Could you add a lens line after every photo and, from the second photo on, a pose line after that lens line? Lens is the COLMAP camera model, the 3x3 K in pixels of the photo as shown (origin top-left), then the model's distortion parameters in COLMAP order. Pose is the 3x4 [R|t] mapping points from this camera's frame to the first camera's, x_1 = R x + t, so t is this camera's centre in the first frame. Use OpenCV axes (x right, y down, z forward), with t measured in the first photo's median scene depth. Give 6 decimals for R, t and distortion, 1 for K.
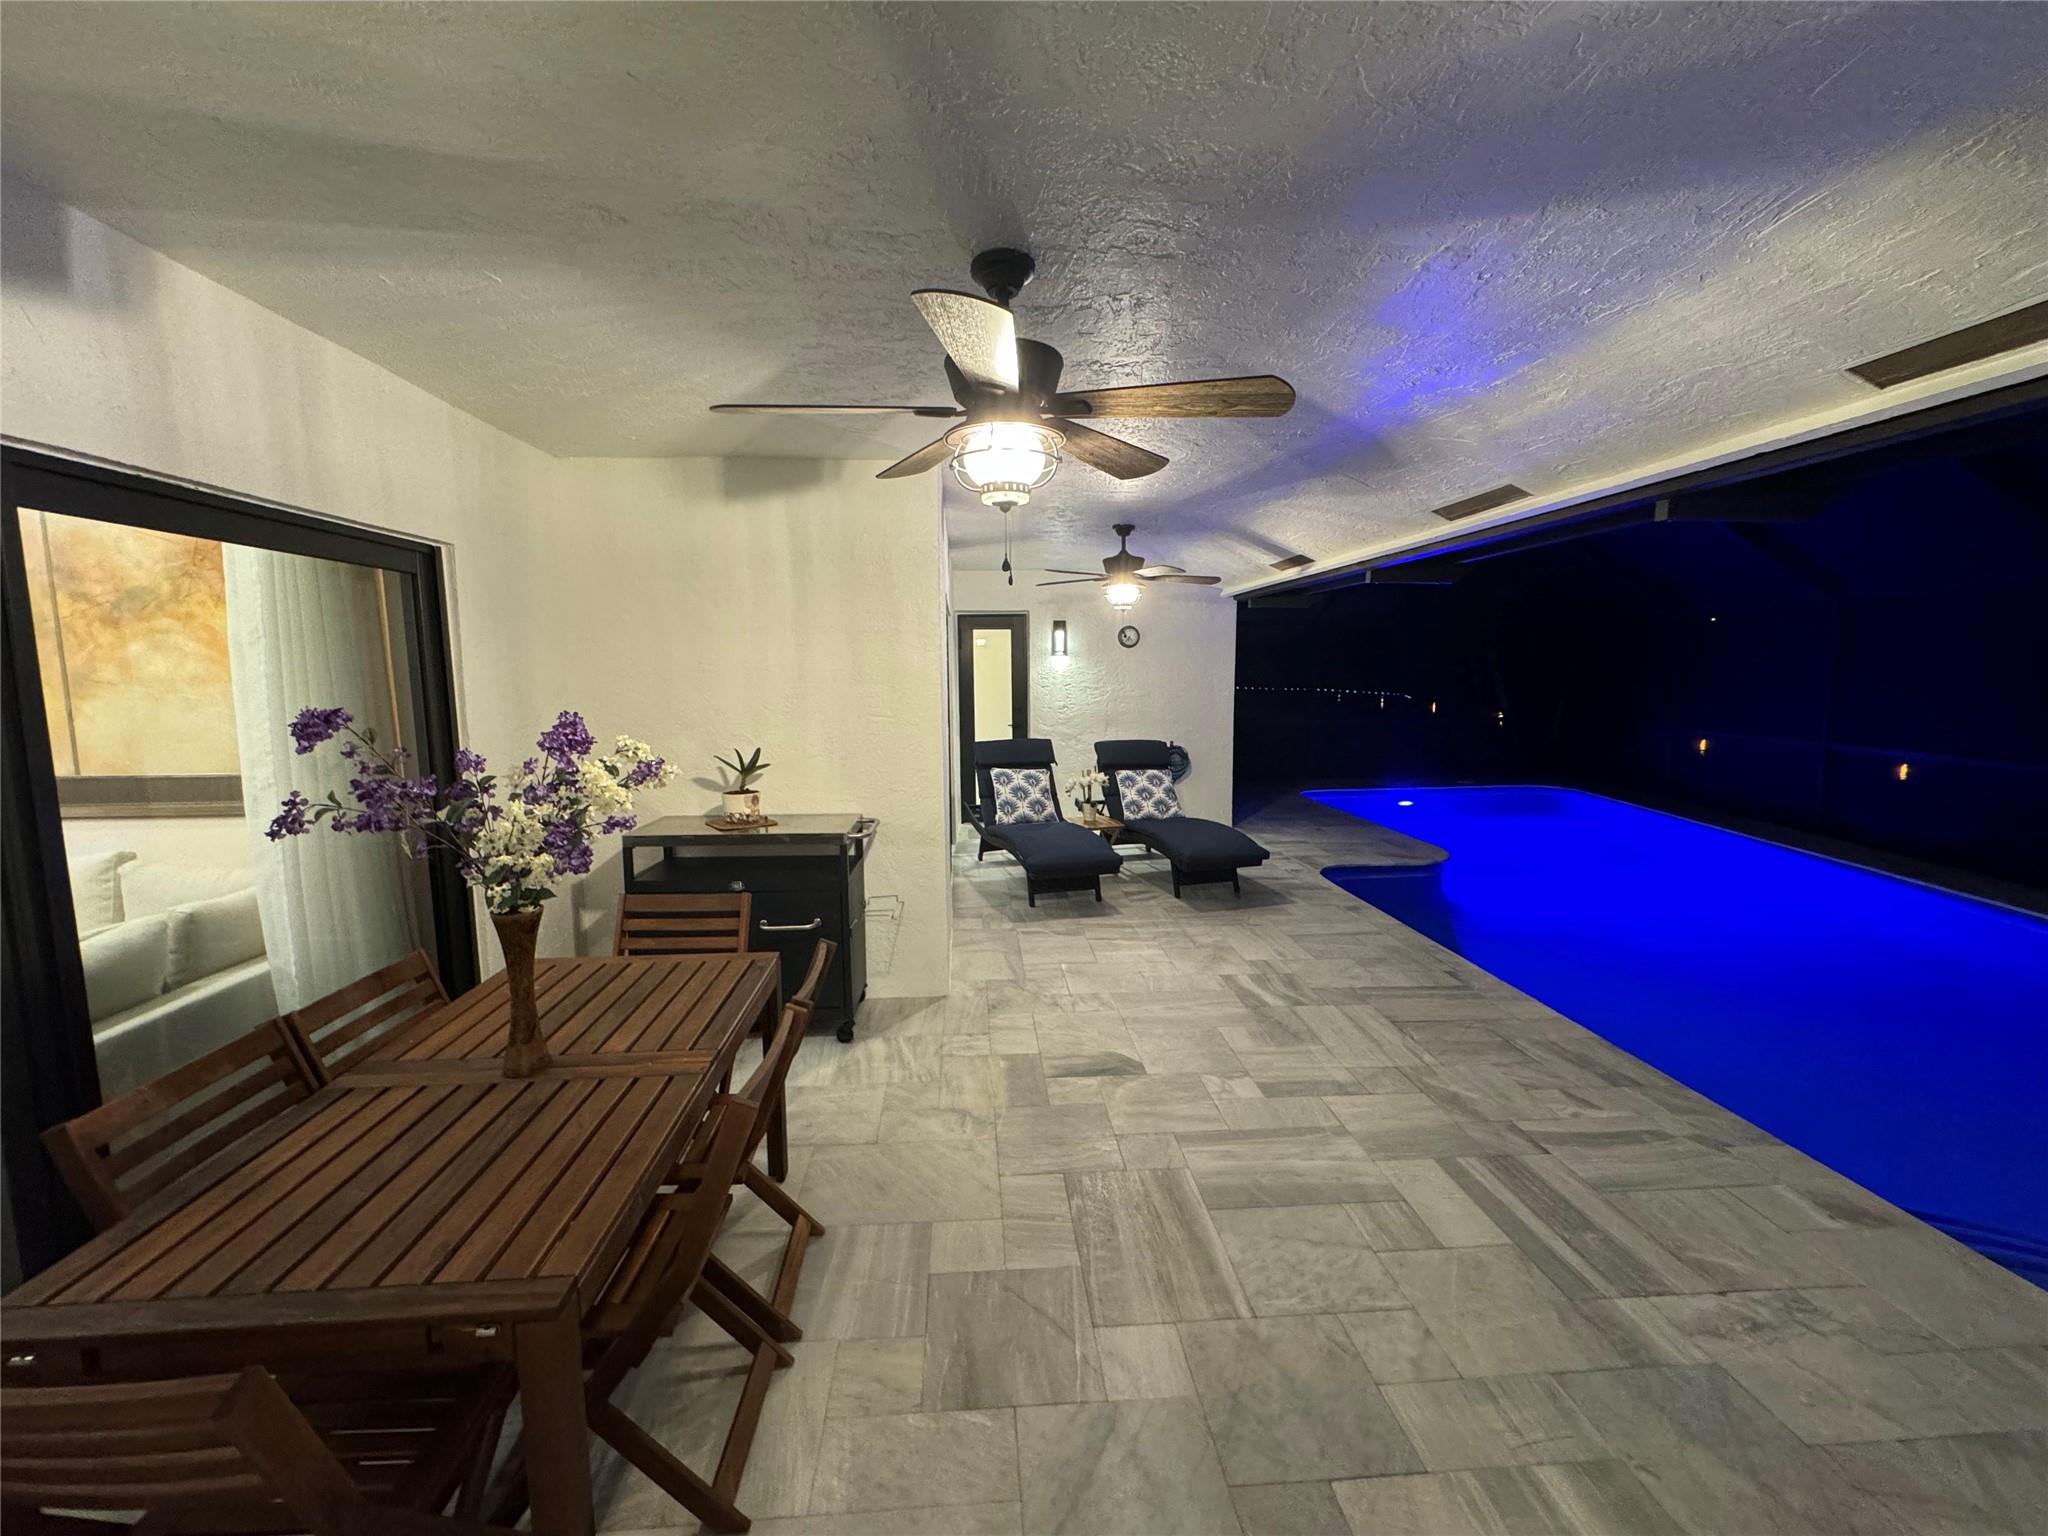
lens RADIAL K [[820.2, 0, 1026.7], [0, 820.2, 770.8], [0, 0, 1]] dist [-0.000860, -0.000170]
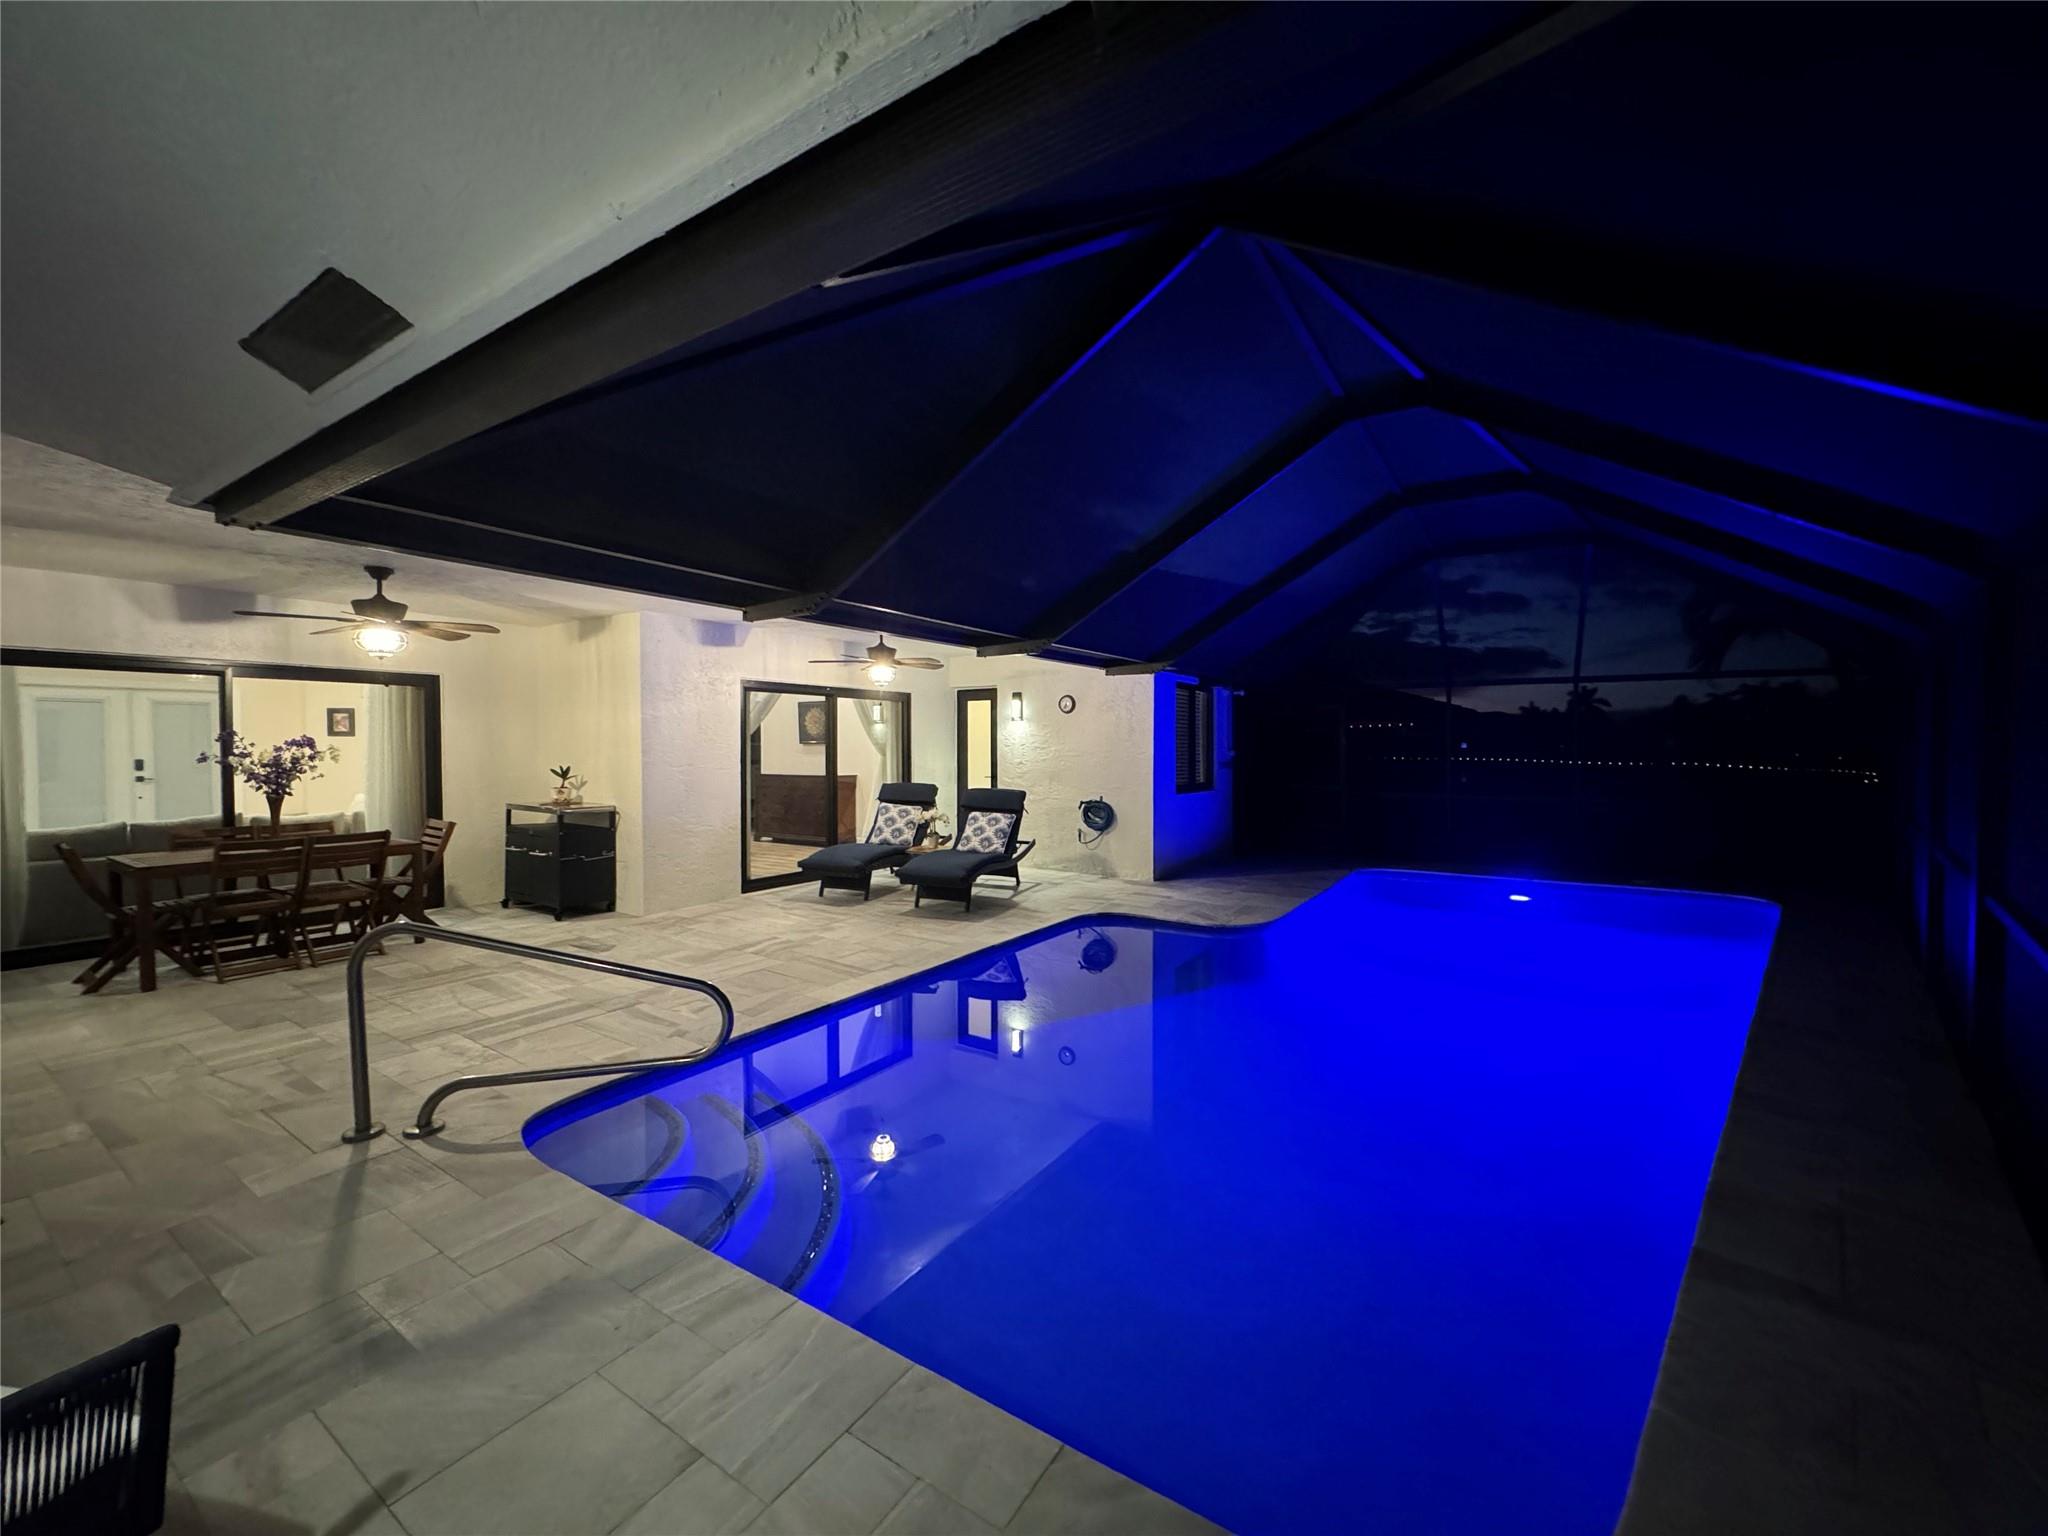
lens RADIAL K [[820.2, 0, 1026.7], [0, 820.2, 770.8], [0, 0, 1]] dist [-0.000860, -0.000170]
pose [[0.795636, 0.028571, -0.605101, 1.668135], [-0.082061, 0.994763, -0.060931, 0.013051], [0.600192, 0.098134, 0.793813, 0.109876]]
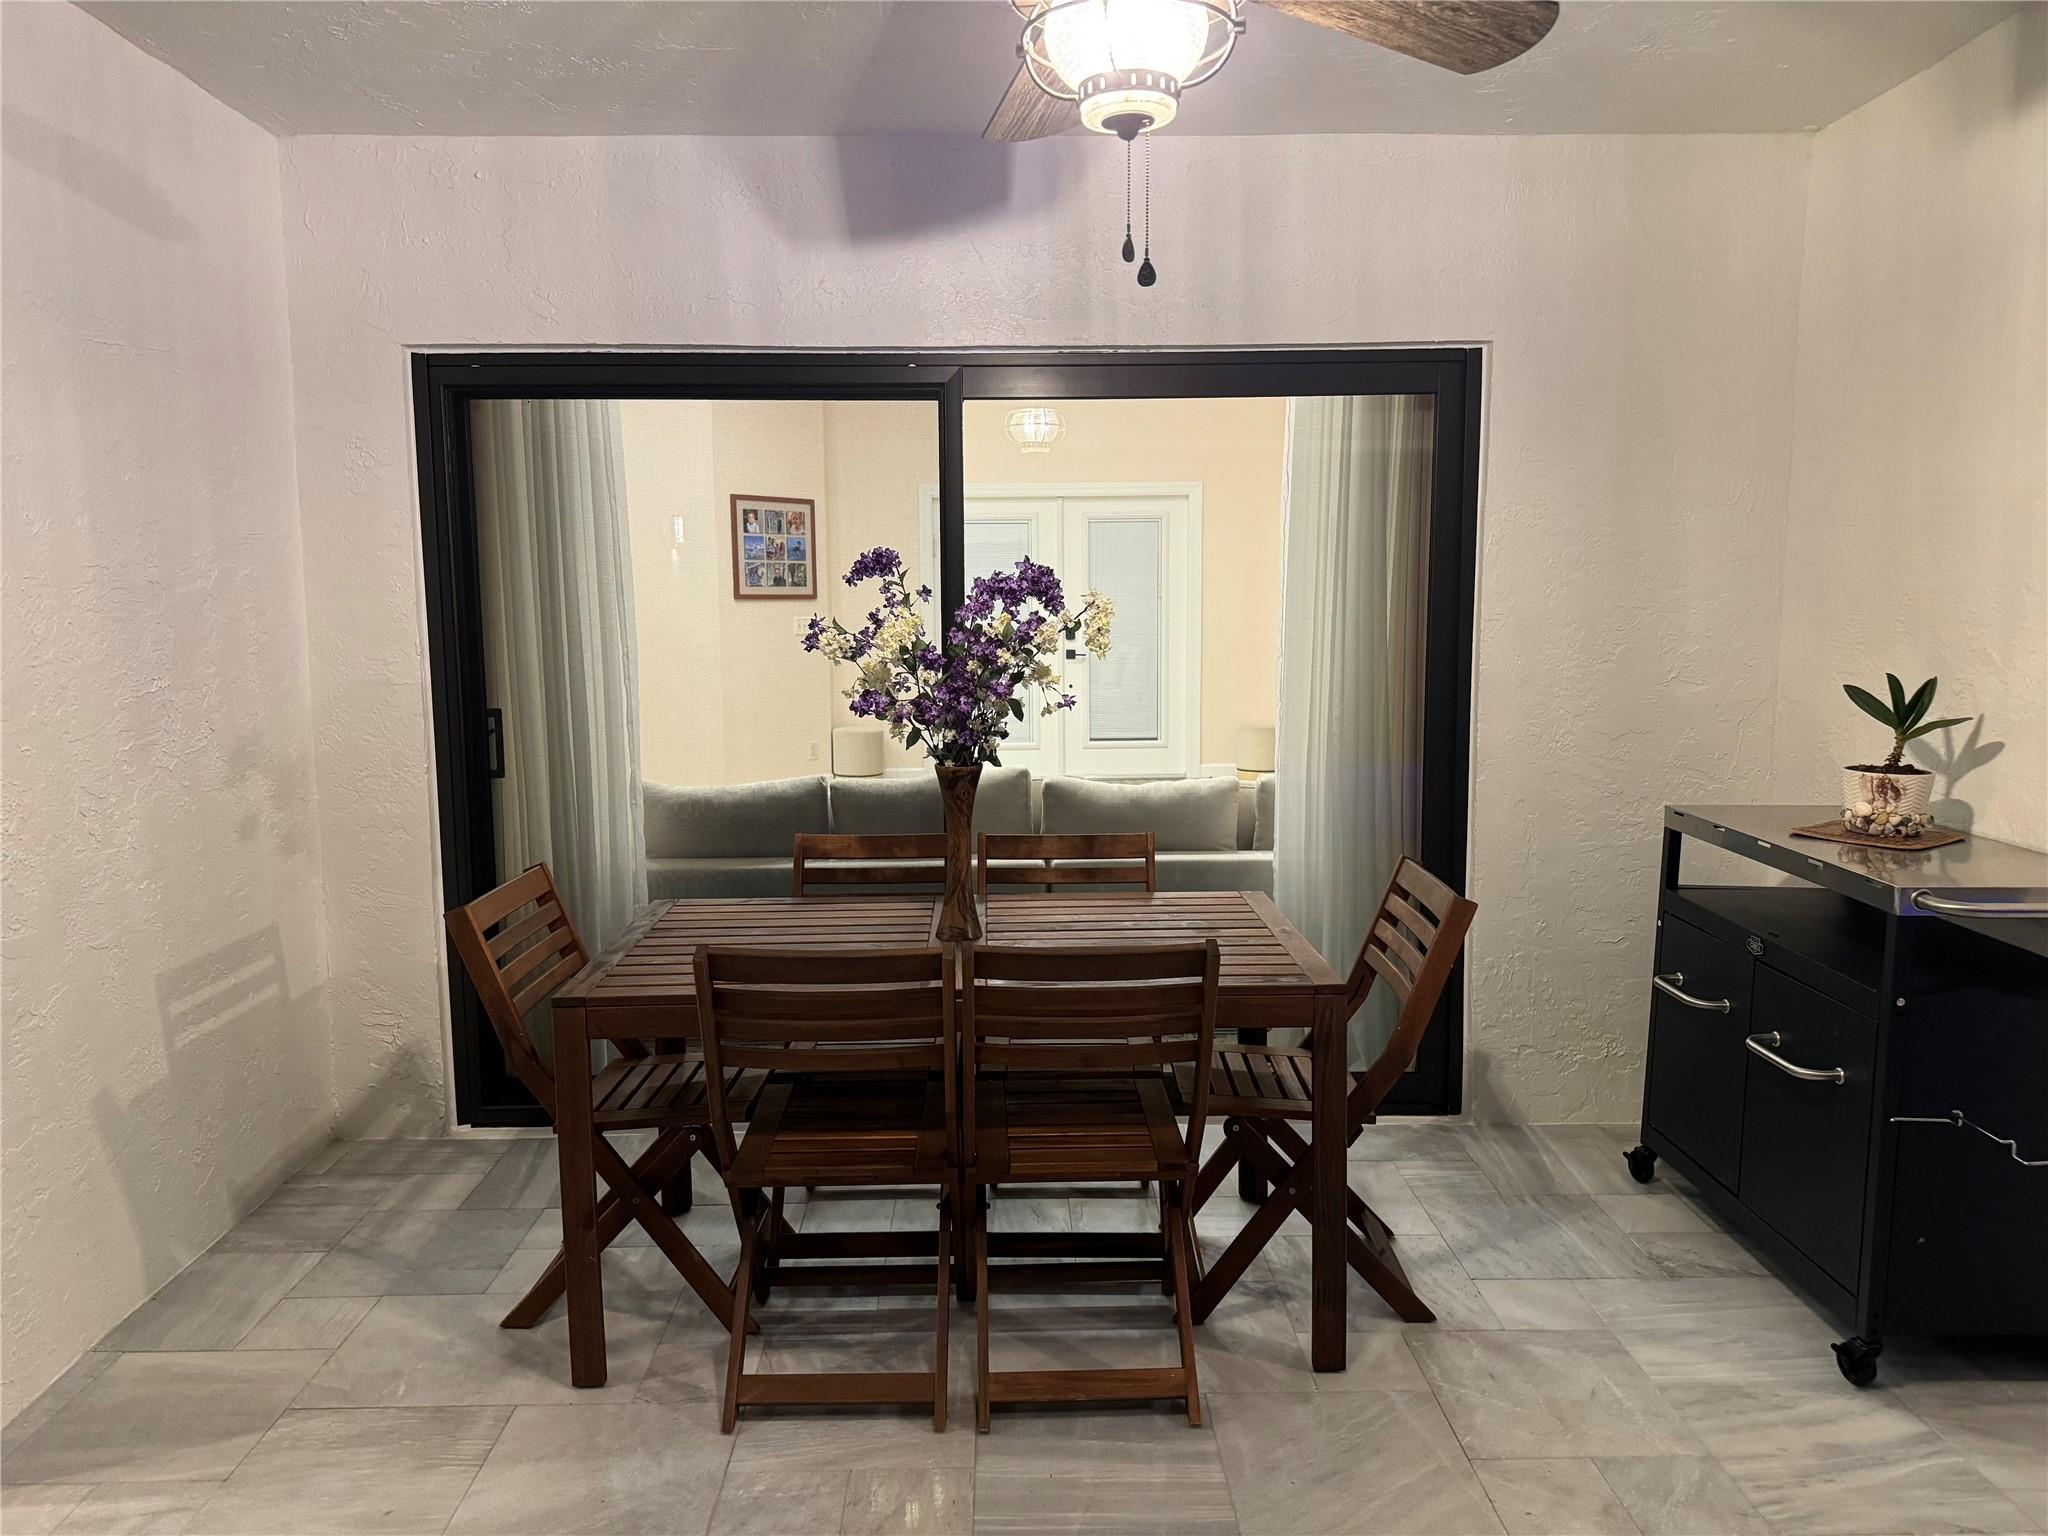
lens RADIAL K [[1456.7, 0, 1024.0], [0, 1456.7, 768.0], [0, 0, 1]] dist [0.000982, -0.005813]
pose [[-0.065282, 0.128458, -0.989564, 0.477765], [-0.112544, 0.984404, 0.135212, -0.029213], [0.991500, 0.120196, -0.049806, 0.548906]]
